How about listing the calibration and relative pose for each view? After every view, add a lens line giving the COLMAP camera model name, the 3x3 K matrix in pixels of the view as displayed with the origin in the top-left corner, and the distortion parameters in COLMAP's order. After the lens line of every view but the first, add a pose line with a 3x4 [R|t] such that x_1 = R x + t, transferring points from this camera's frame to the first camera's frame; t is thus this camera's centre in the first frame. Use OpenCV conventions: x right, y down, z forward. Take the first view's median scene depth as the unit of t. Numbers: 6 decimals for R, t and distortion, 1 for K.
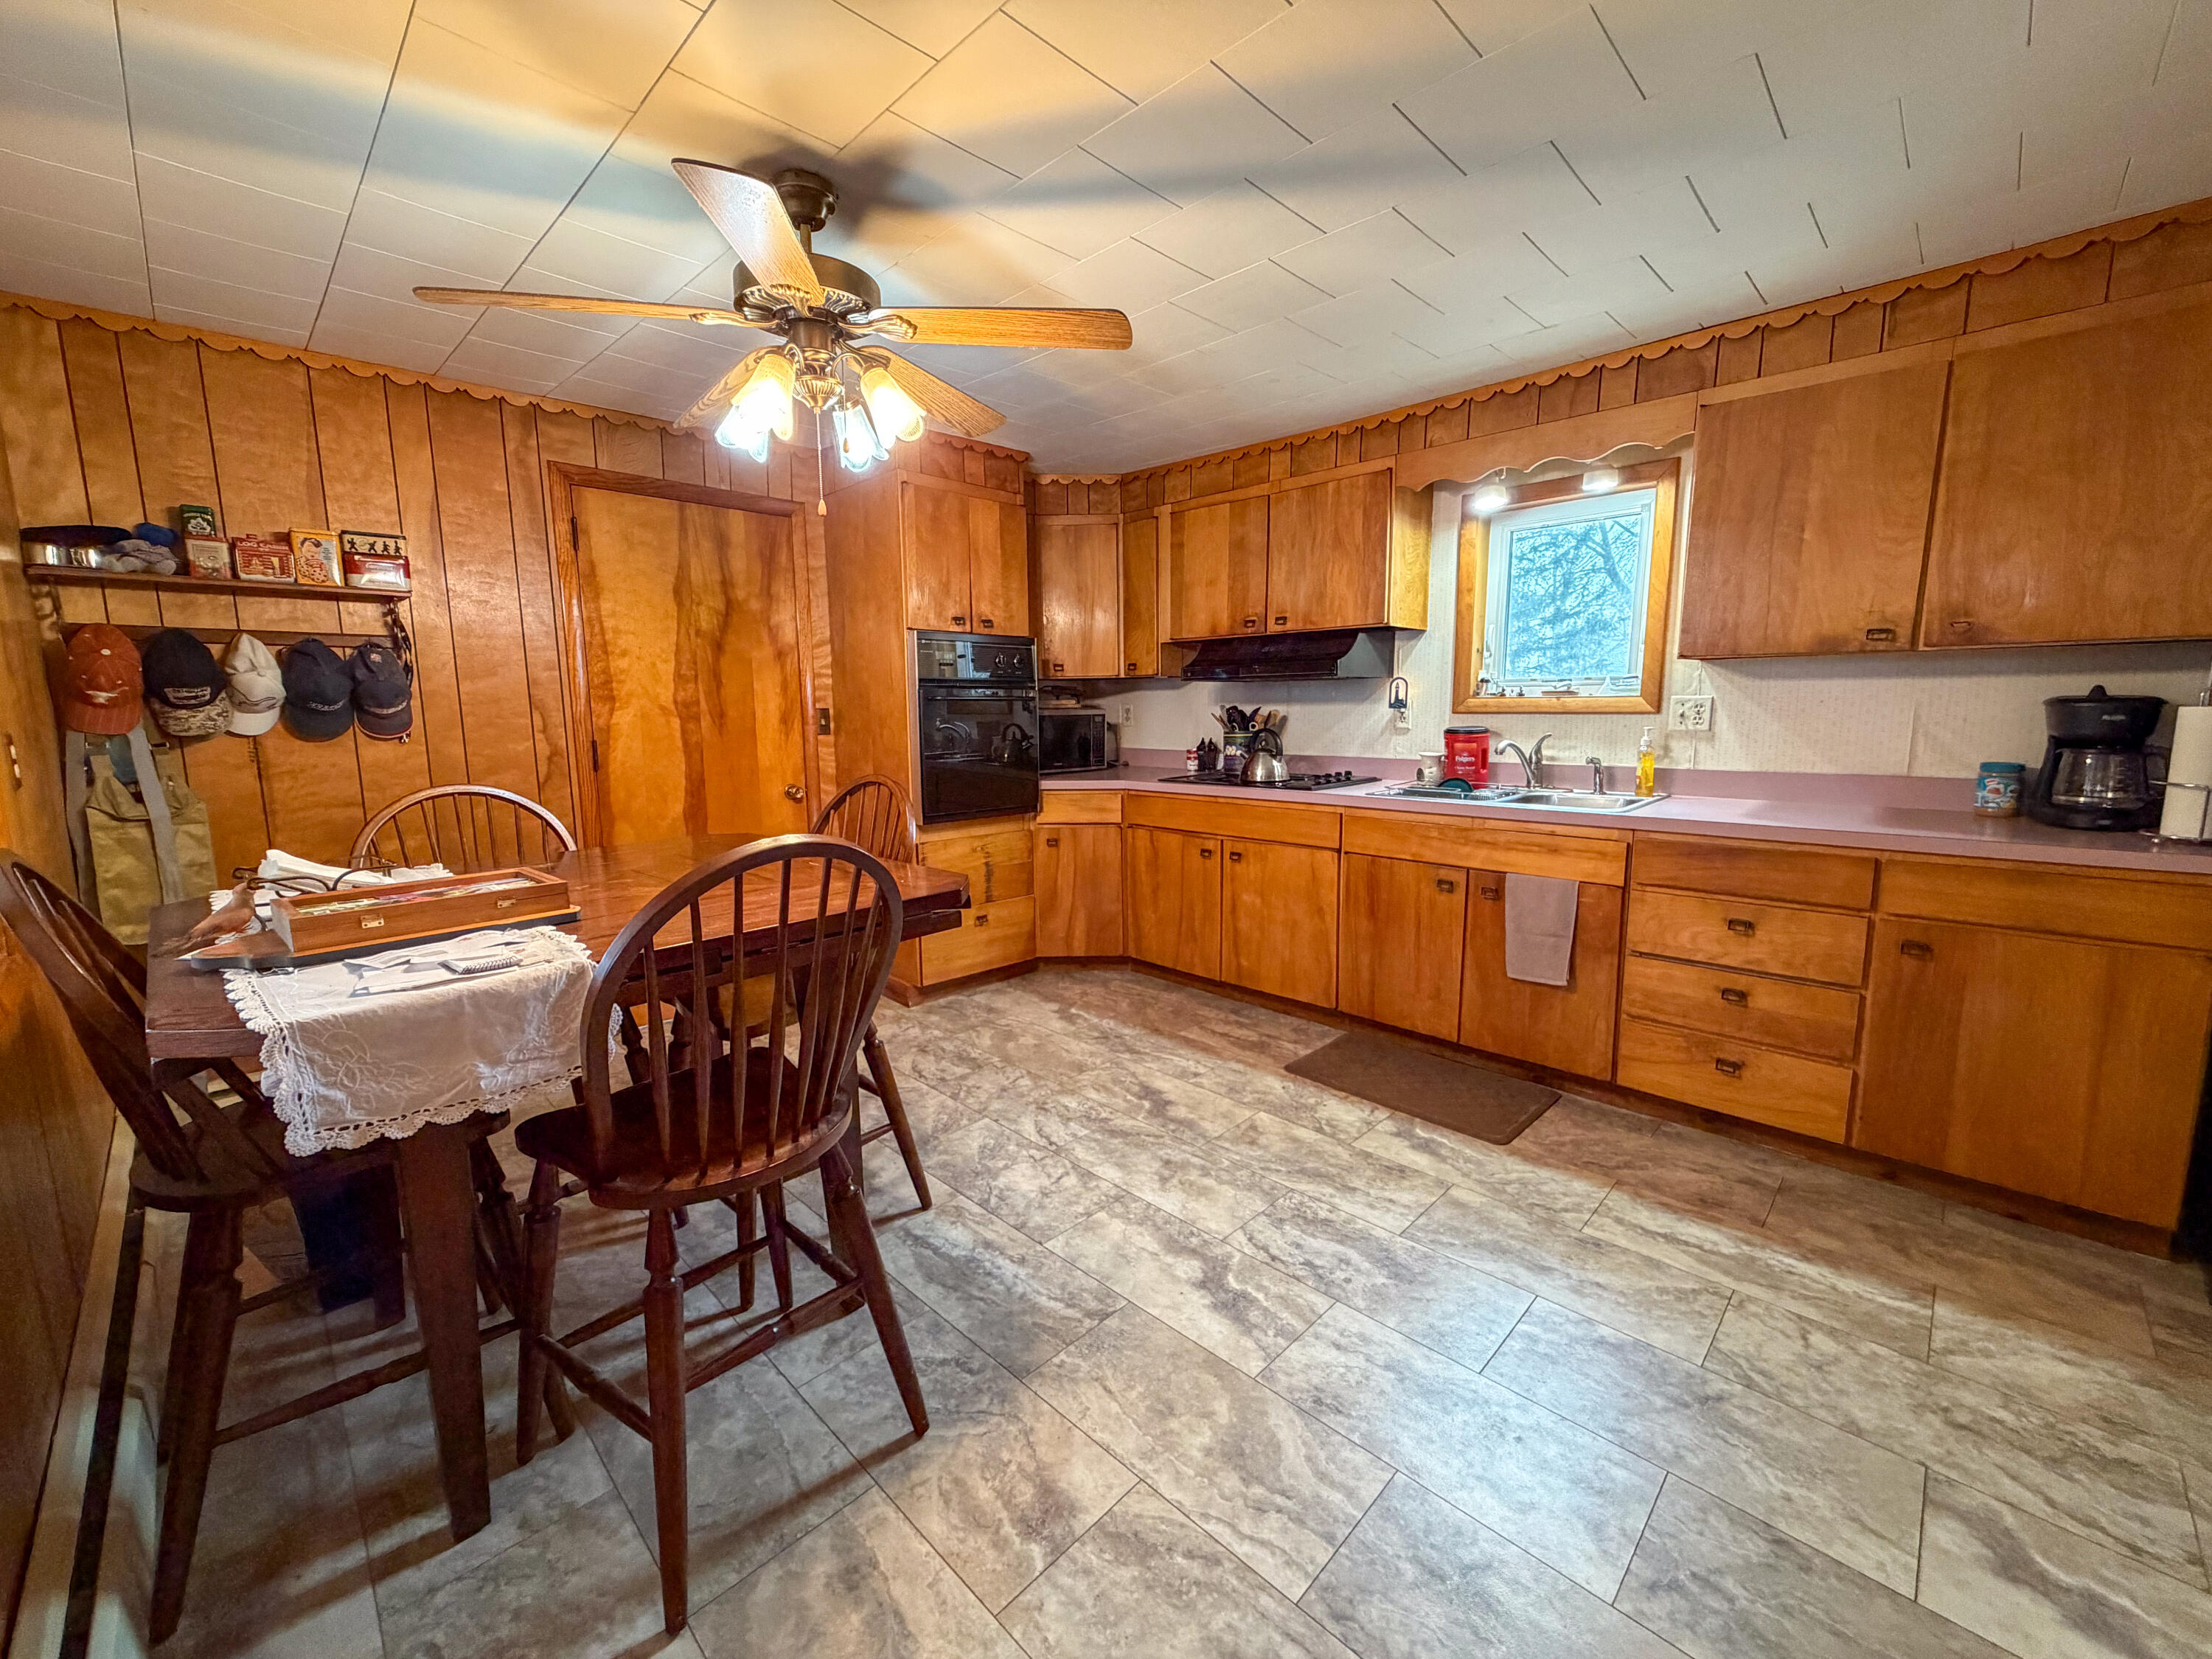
lens RADIAL K [[881.9, 0, 1096.0], [0, 881.9, 827.2], [0, 0, 1]] dist [-0.000594, -0.000604]
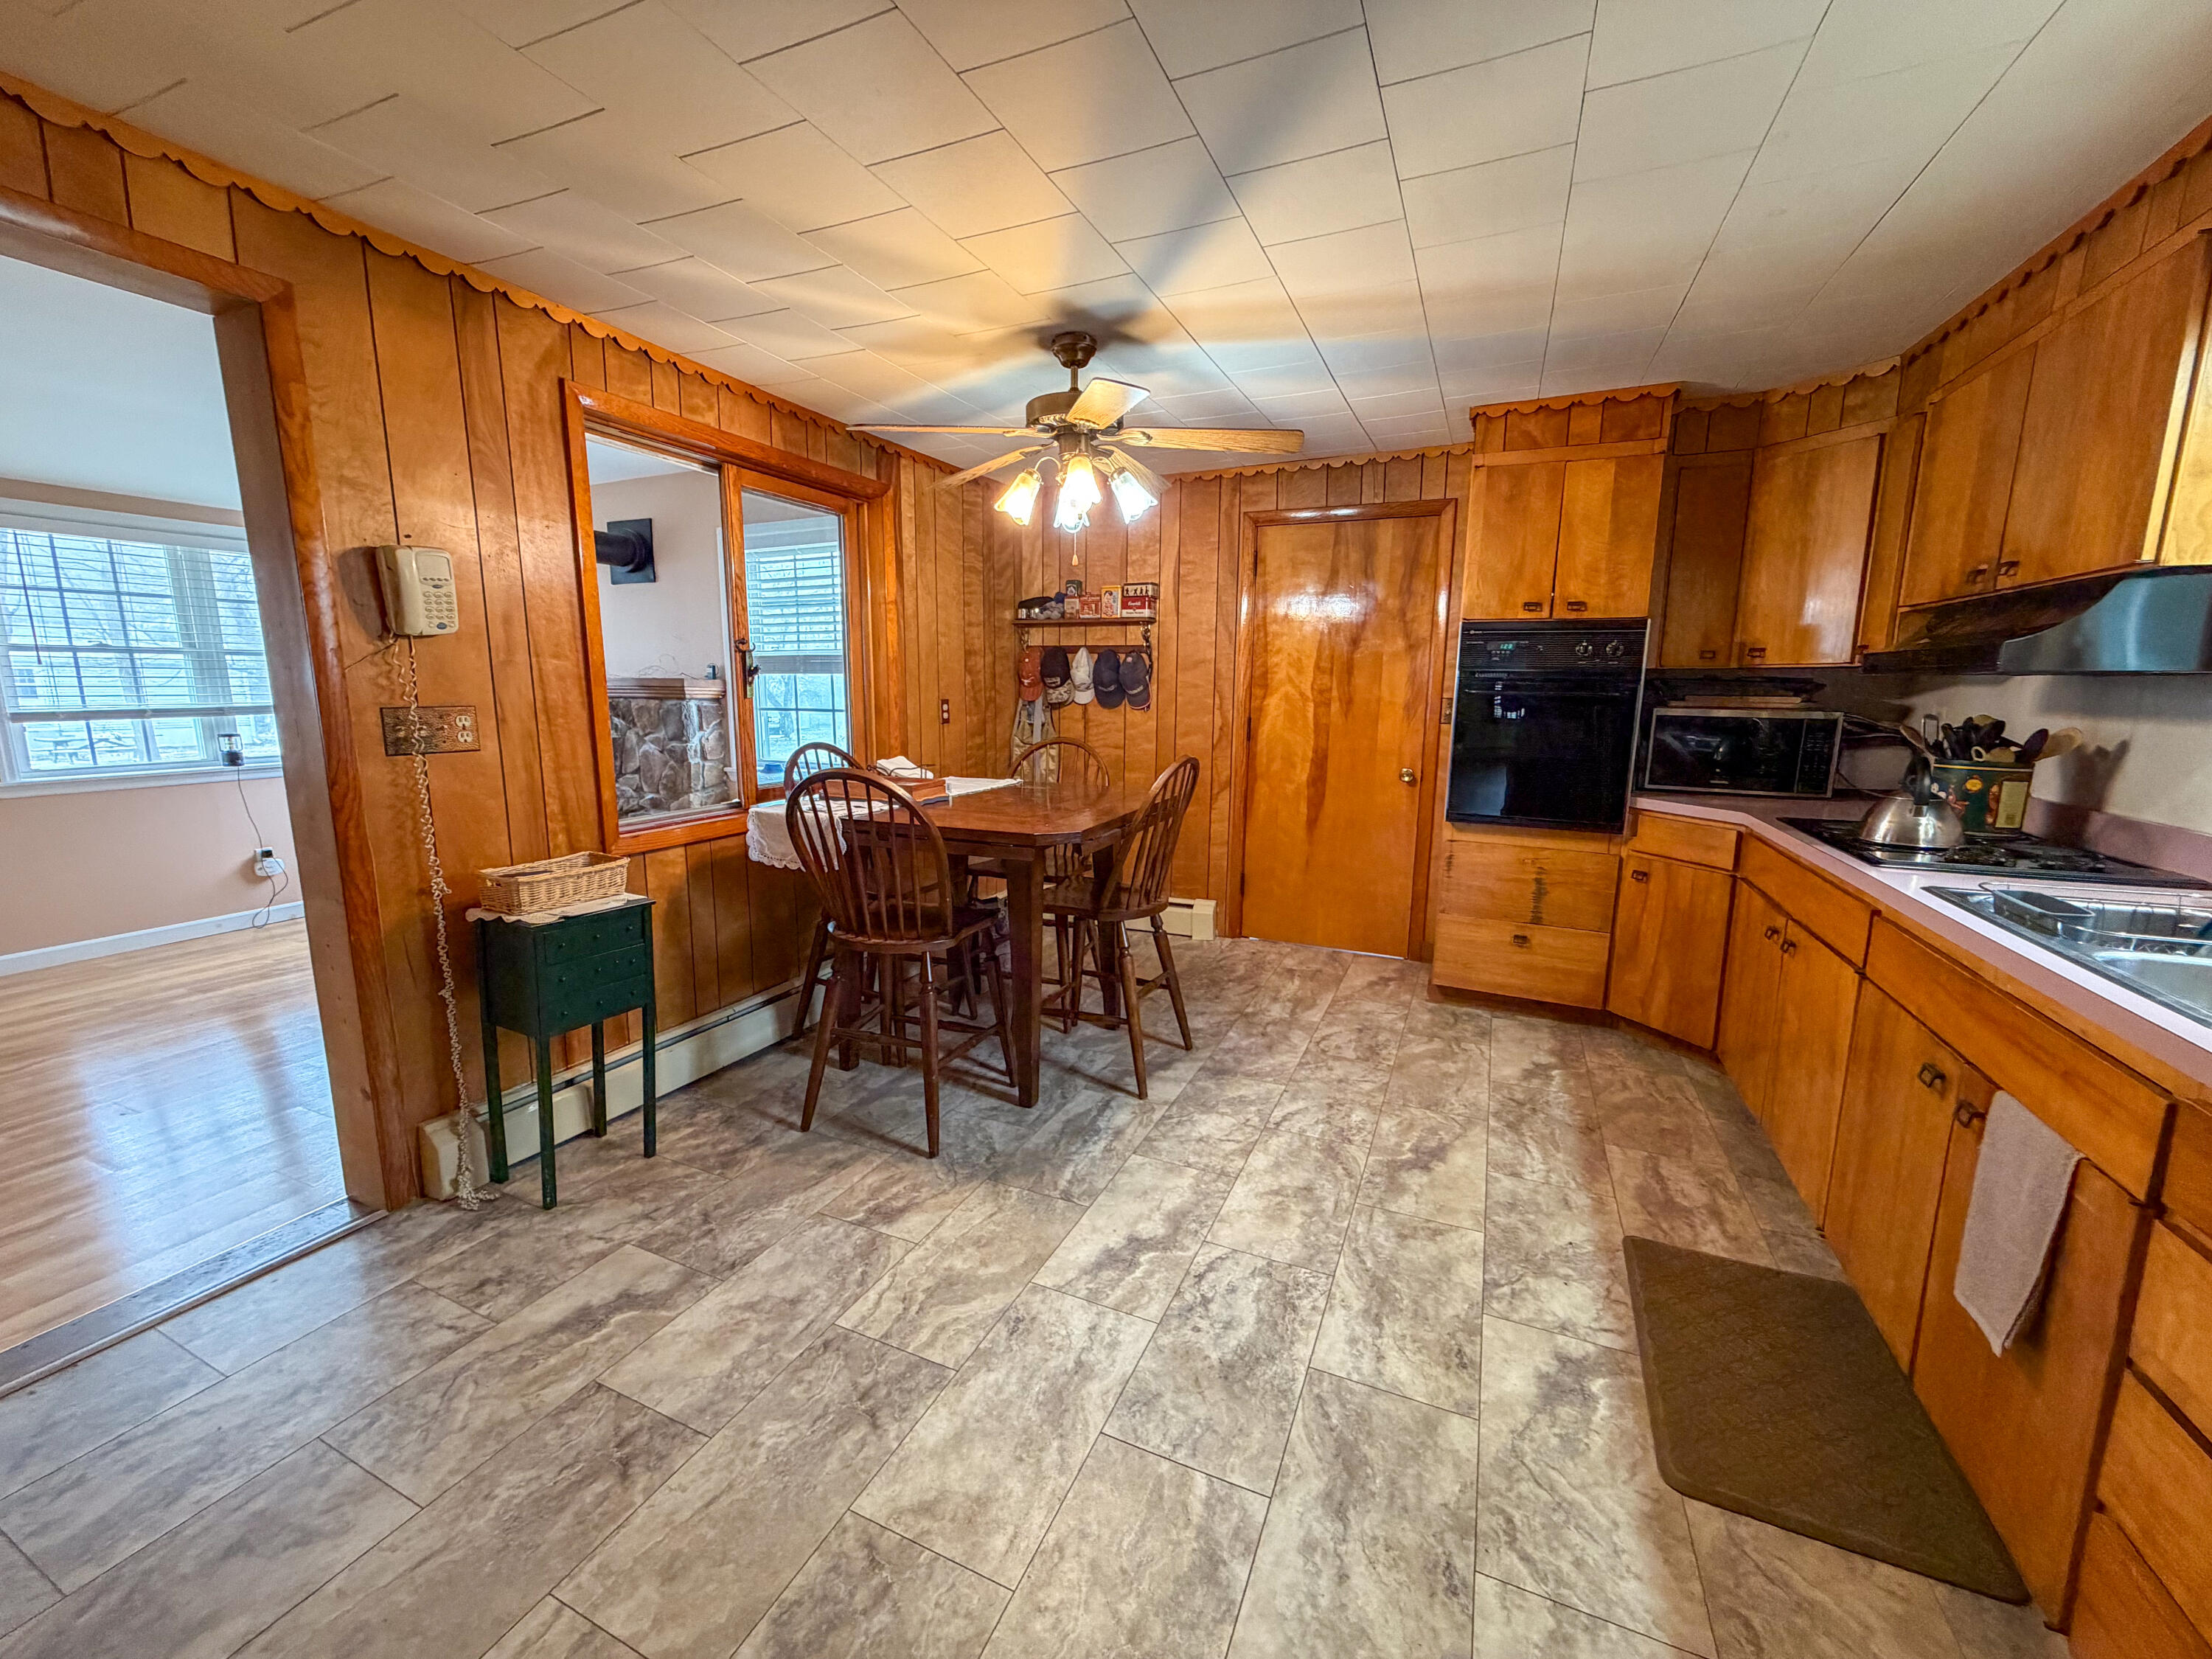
lens RADIAL K [[881.9, 0, 1097.5], [0, 881.9, 828.1], [0, 0, 1]] dist [-0.000594, -0.000604]
pose [[0.350709, 0.168766, -0.921152, 0.721692], [-0.141862, 0.981851, 0.125876, -0.080485], [0.925677, 0.086530, 0.368286, 0.358868]]
